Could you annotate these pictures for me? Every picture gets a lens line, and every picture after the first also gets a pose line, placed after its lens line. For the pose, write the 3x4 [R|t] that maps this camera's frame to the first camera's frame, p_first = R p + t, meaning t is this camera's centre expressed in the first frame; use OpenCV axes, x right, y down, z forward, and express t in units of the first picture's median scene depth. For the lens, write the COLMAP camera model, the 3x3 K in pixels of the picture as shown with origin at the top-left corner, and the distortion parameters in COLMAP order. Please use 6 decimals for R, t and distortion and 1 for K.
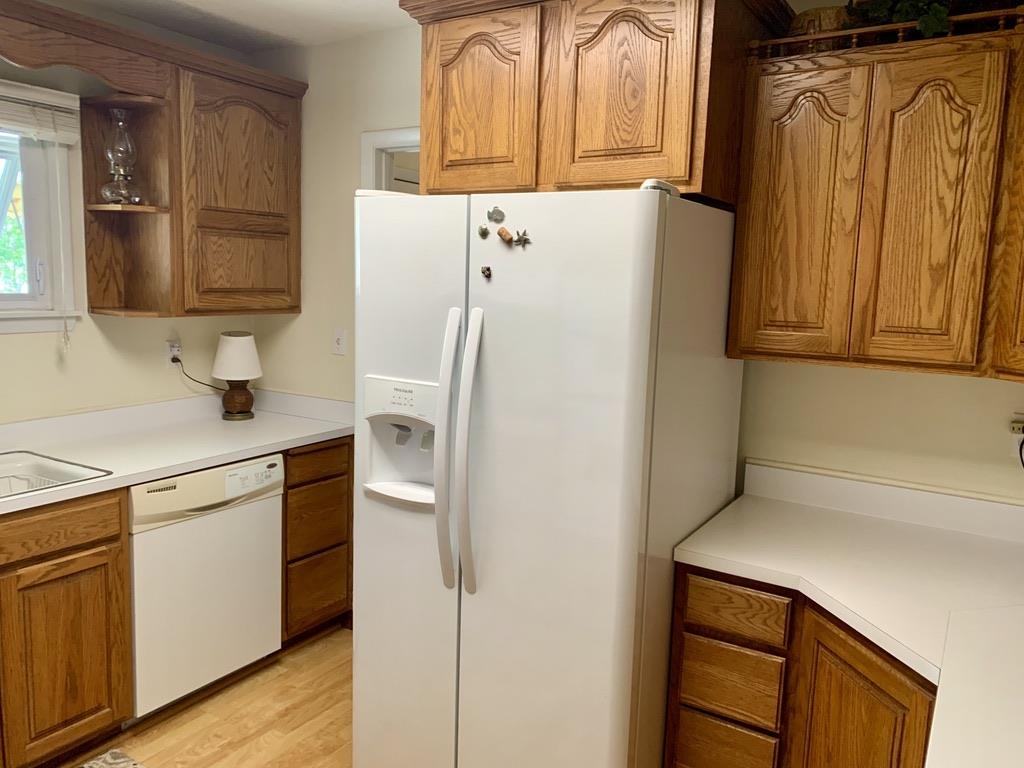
lens RADIAL K [[772.4, 0, 513.7], [0, 772.4, 384.7], [0, 0, 1]] dist [0.005352, 0.000838]
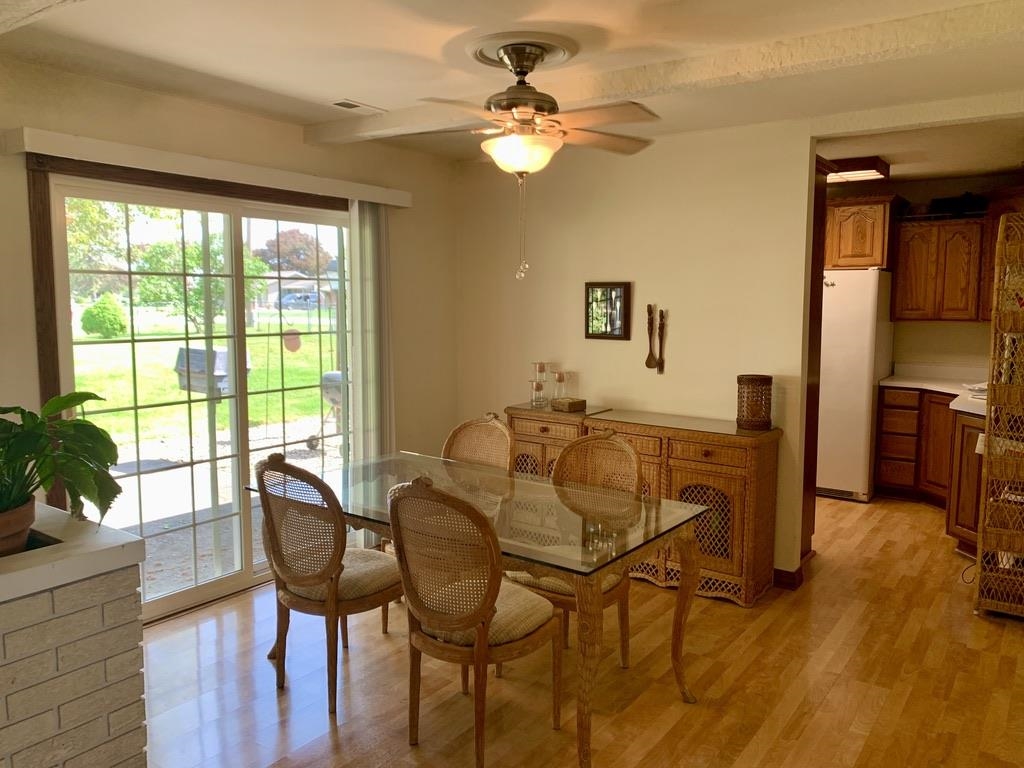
lens RADIAL K [[772.4, 0, 509.4], [0, 772.4, 381.7], [0, 0, 1]] dist [0.005352, 0.000838]
pose [[0.997327, -0.020676, -0.070080, -1.087854], [0.017803, 0.998985, -0.041378, 0.324695], [0.070864, 0.040020, 0.996683, -2.268317]]
